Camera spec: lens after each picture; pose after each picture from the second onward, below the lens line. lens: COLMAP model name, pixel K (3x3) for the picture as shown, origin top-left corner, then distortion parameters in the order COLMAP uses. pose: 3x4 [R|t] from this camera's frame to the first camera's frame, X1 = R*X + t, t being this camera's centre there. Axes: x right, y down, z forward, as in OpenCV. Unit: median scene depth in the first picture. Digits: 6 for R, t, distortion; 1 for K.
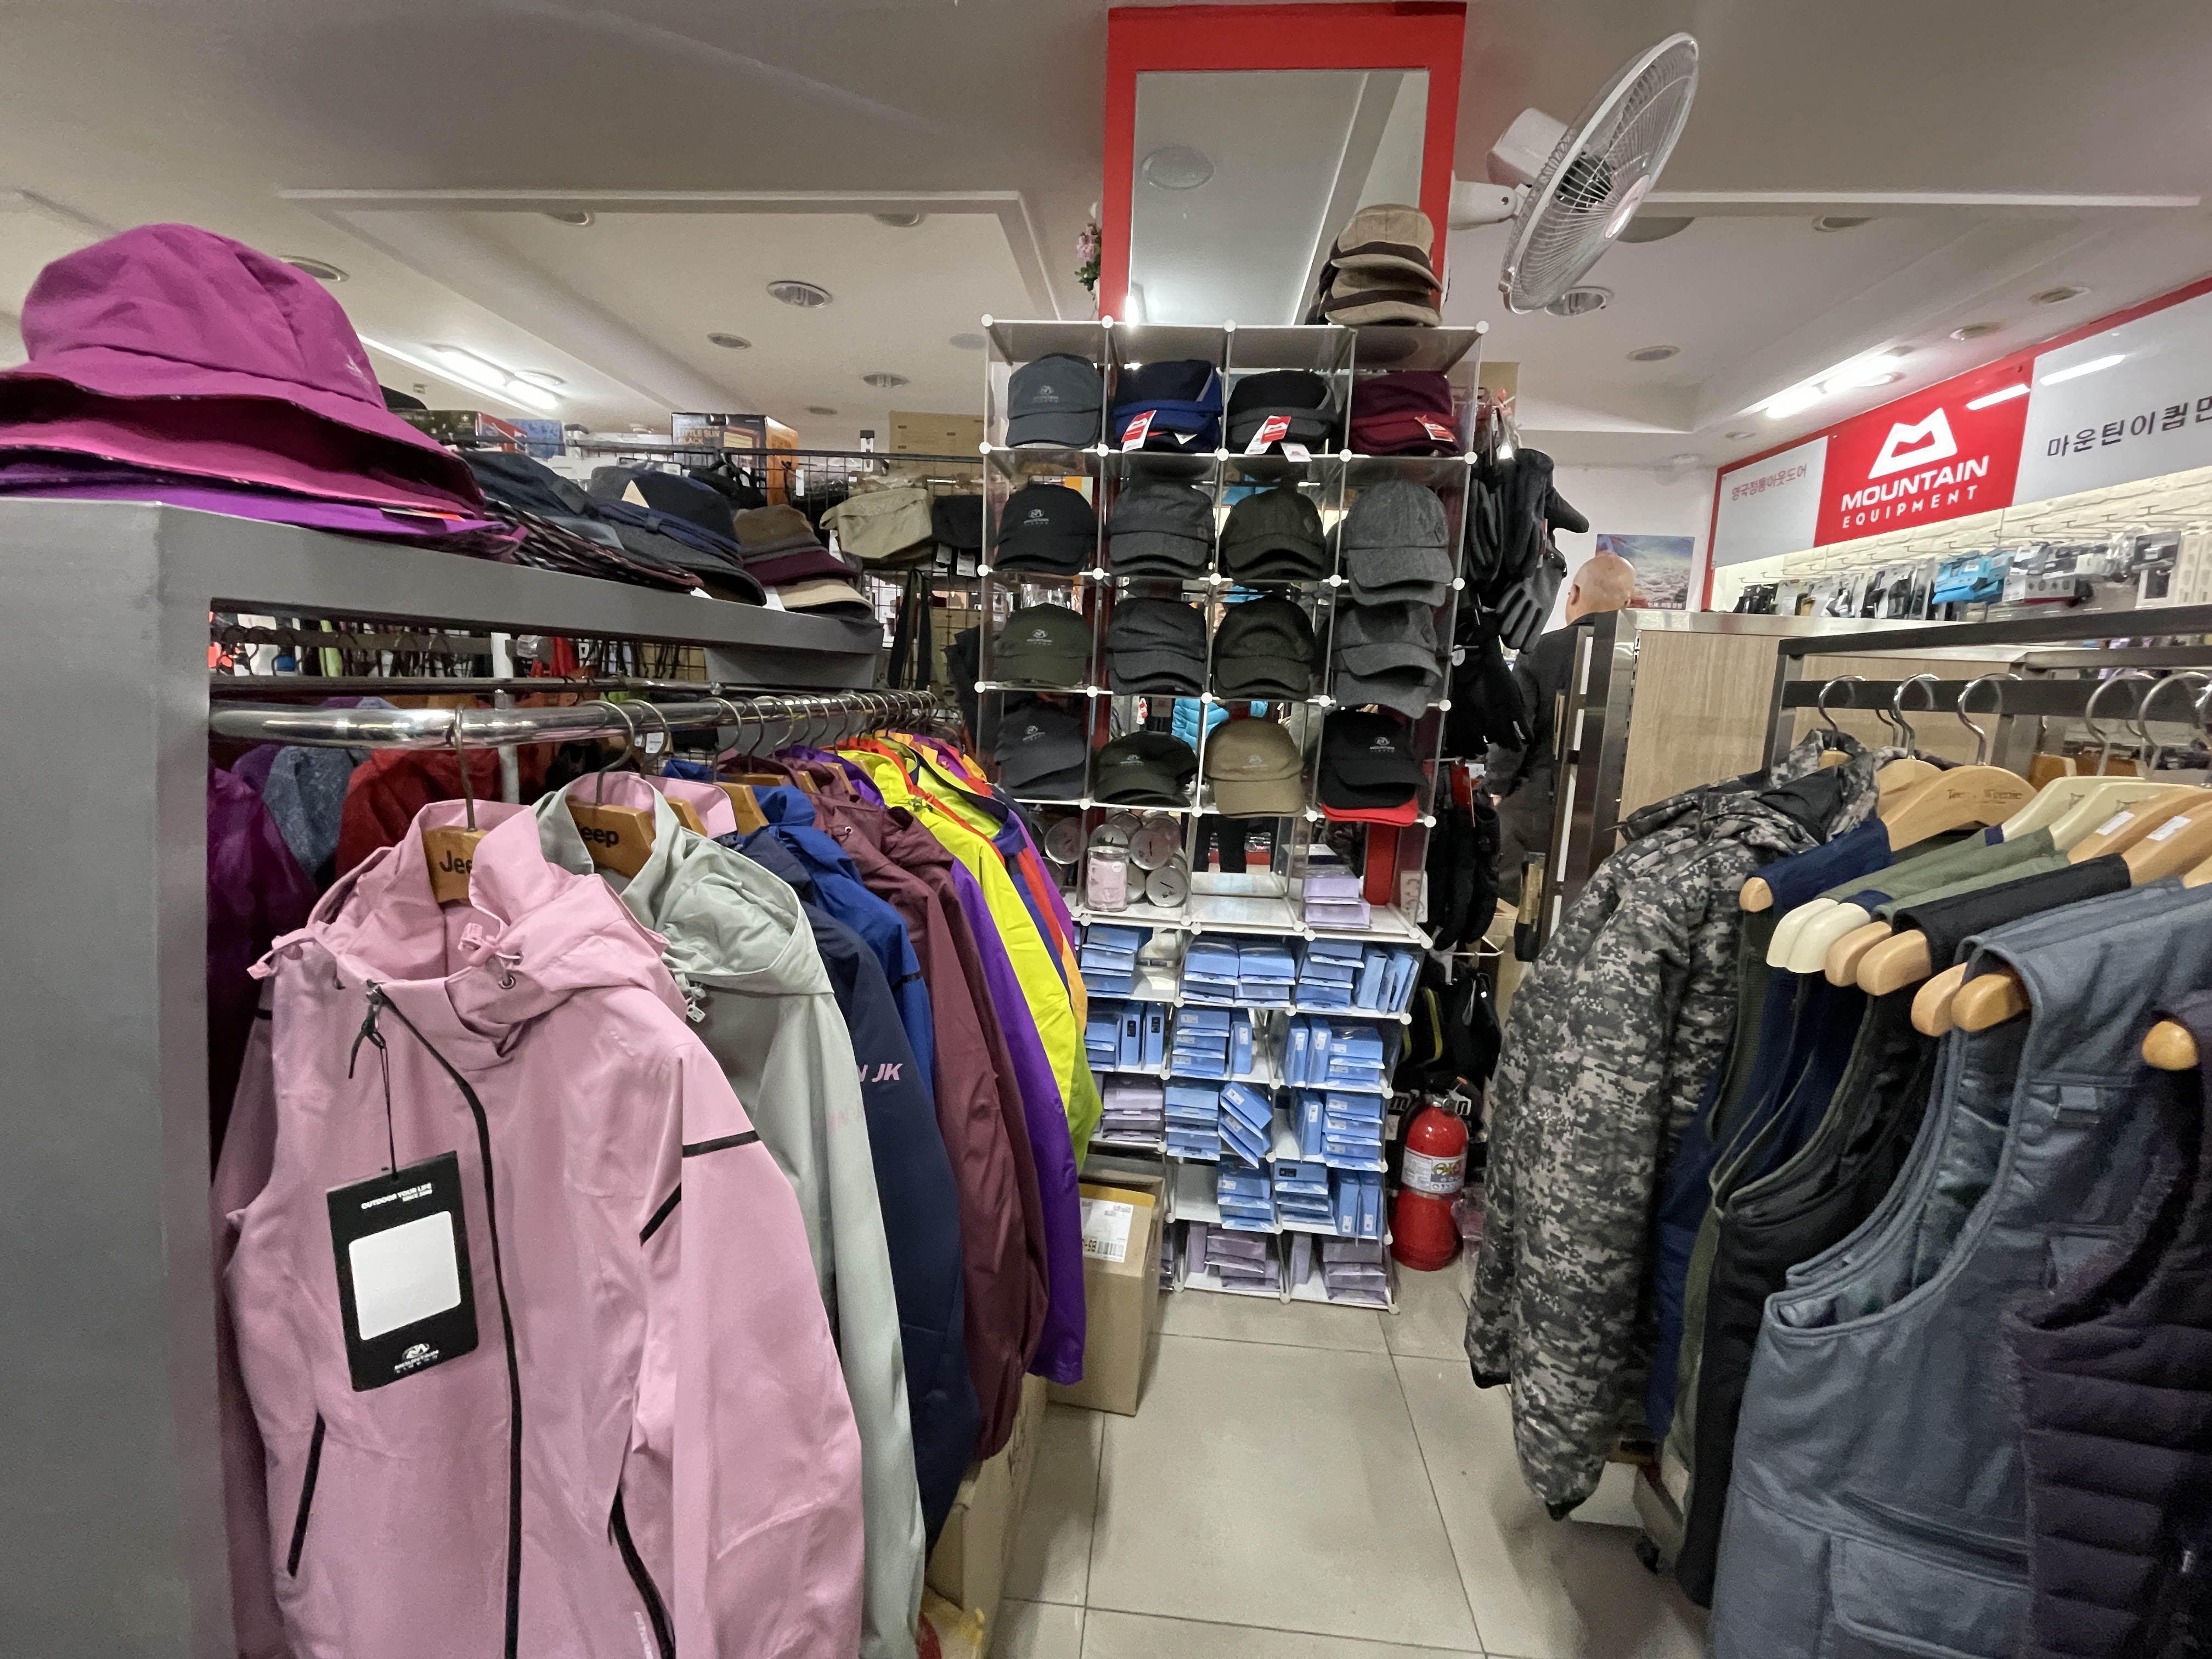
lens RADIAL K [[887.5, 0, 1104.0], [0, 887.5, 816.8], [0, 0, 1]] dist [-0.000659, -0.000310]
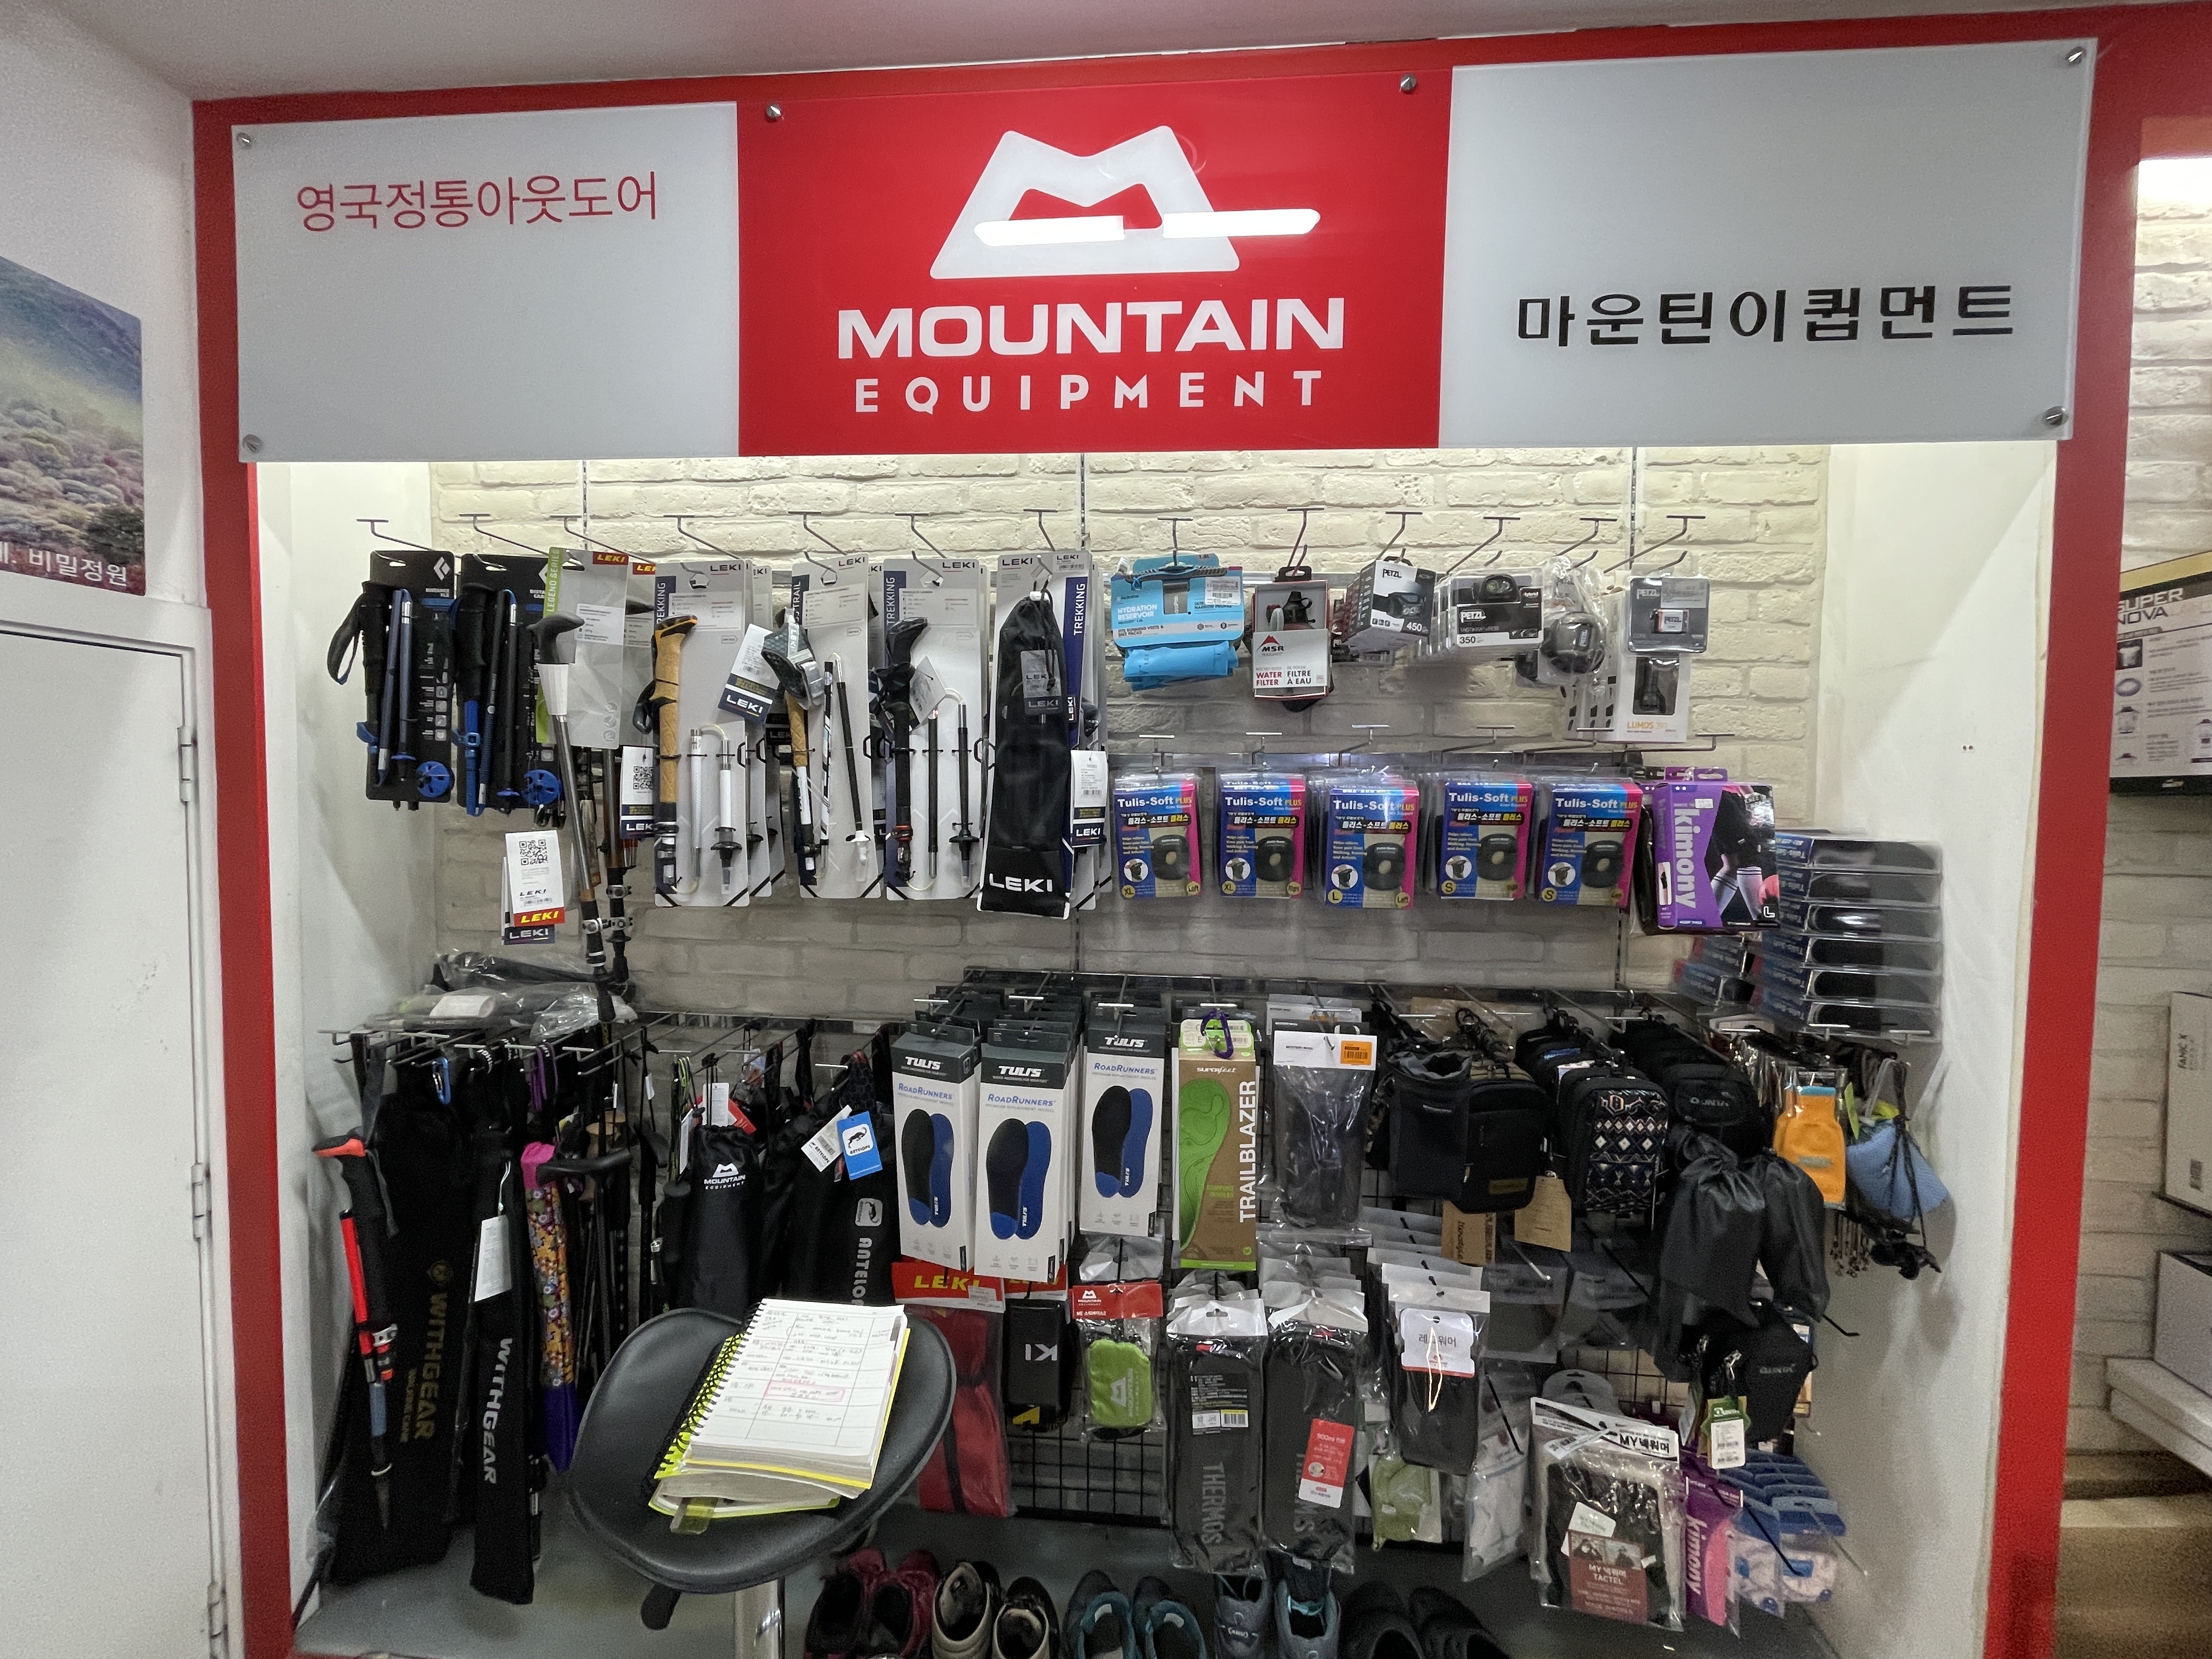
lens RADIAL K [[887.5, 0, 1103.4], [0, 887.5, 823.3], [0, 0, 1]] dist [-0.000659, -0.000310]
pose [[0.003489, -0.069242, 0.997594, 0.541854], [0.135441, 0.988440, 0.068133, -0.202484], [-0.990779, 0.134878, 0.012827, 1.004519]]
